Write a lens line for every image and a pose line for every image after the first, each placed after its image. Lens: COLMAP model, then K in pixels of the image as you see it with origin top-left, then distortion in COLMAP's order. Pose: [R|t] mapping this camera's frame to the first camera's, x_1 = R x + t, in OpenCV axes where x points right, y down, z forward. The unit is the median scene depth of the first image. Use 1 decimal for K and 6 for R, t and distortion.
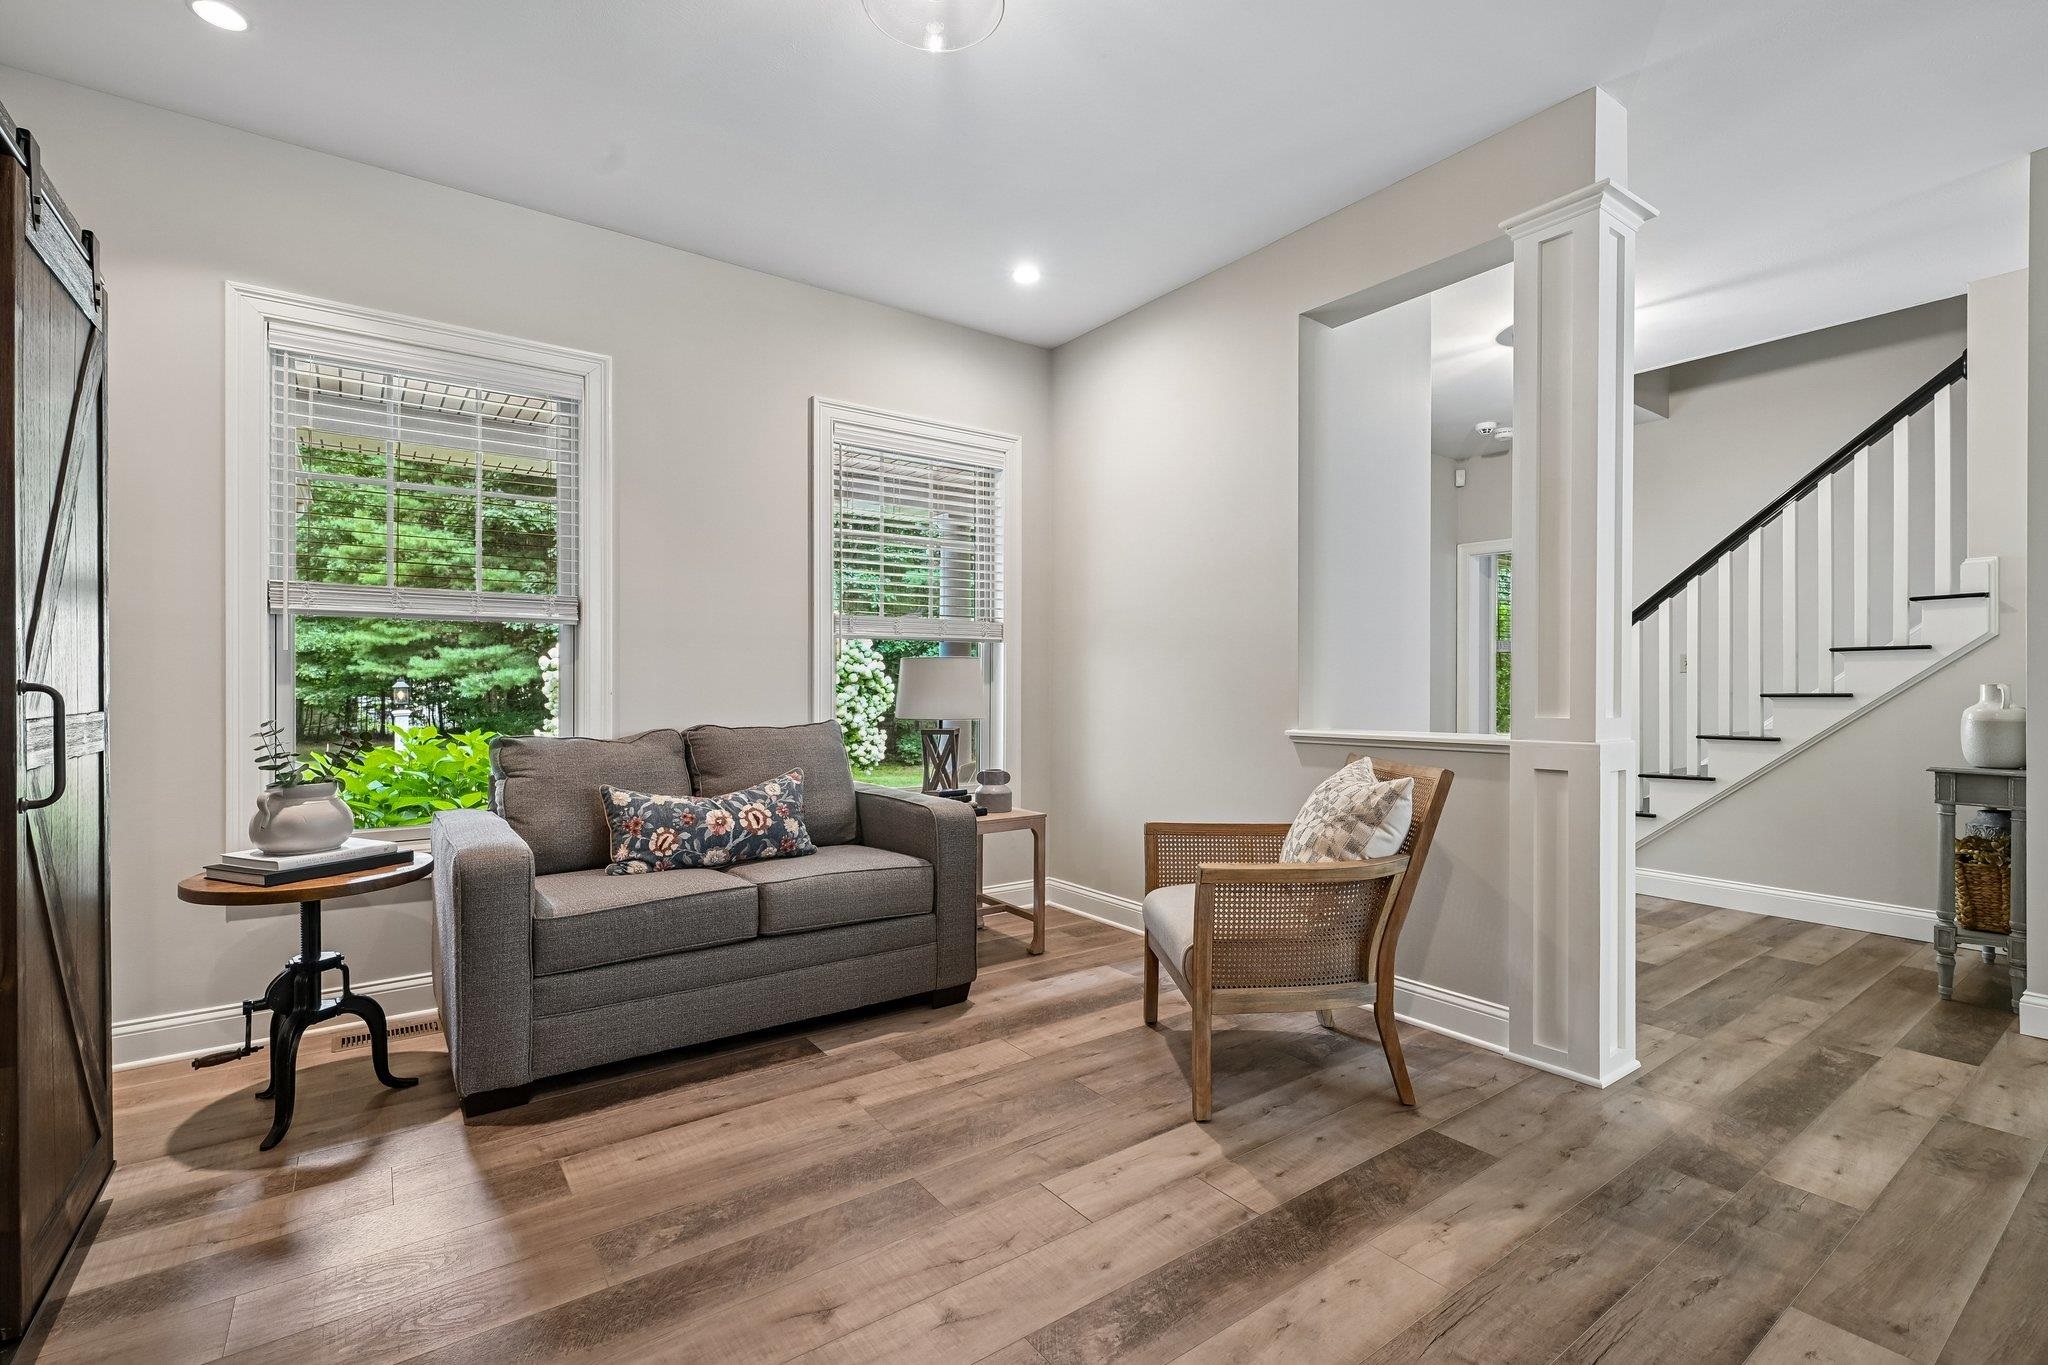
lens RADIAL K [[912.4, 0, 1022.3], [0, 912.4, 684.4], [0, 0, 1]] dist [-0.004036, -0.000120]
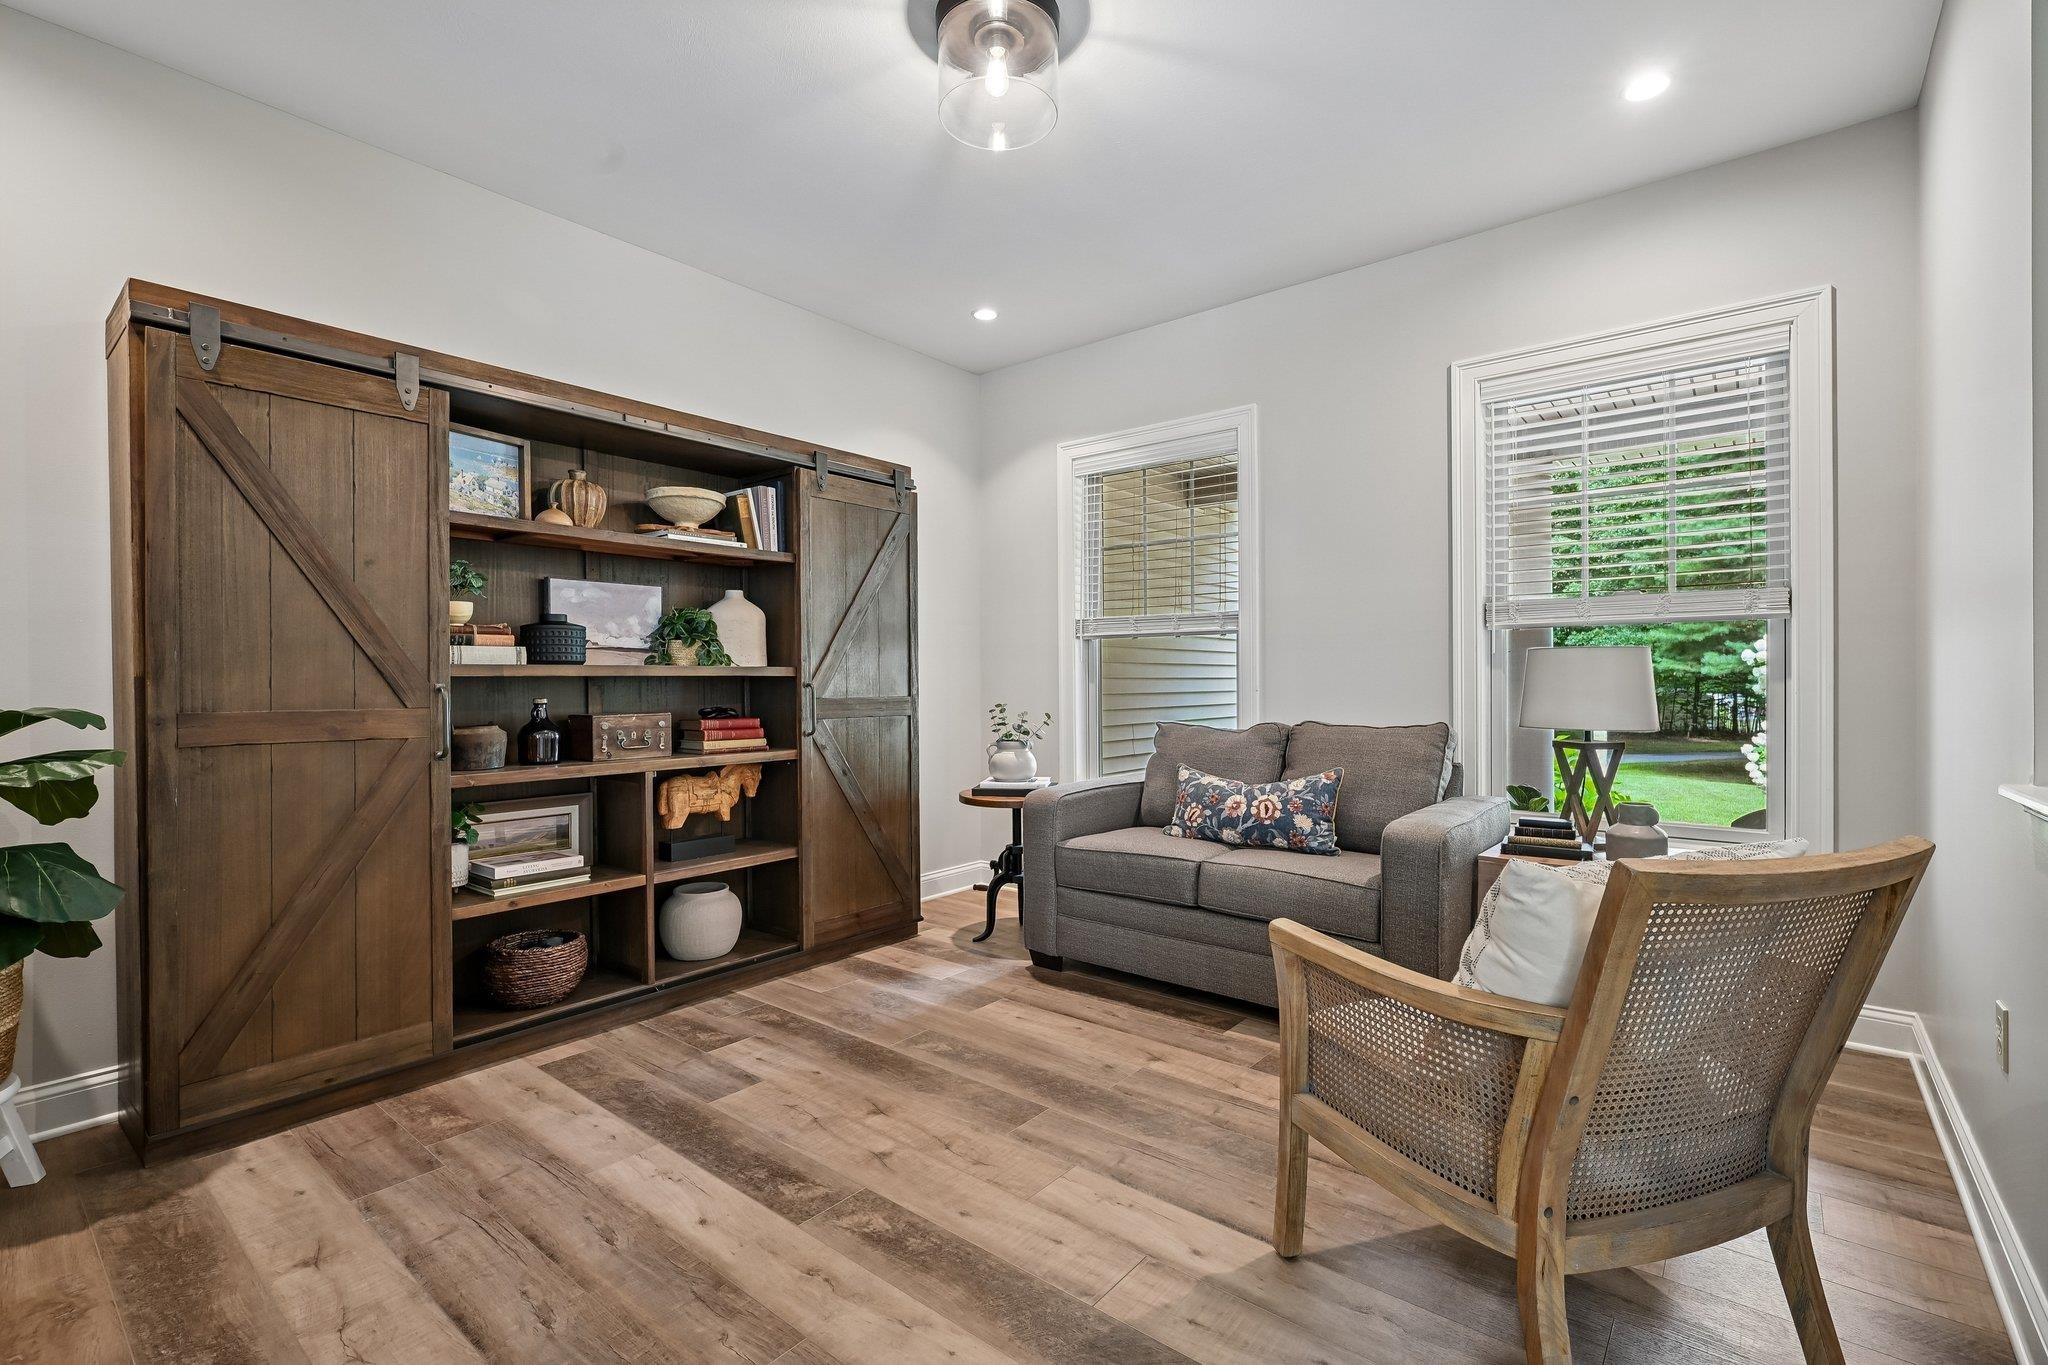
lens RADIAL K [[912.4, 0, 1024.7], [0, 912.4, 684.1], [0, 0, 1]] dist [-0.004036, -0.000120]
pose [[0.255350, 0.001057, -0.966848, 0.748969], [0.001899, 0.999997, 0.001595, -0.001371], [0.966847, -0.002243, 0.255347, 0.505627]]
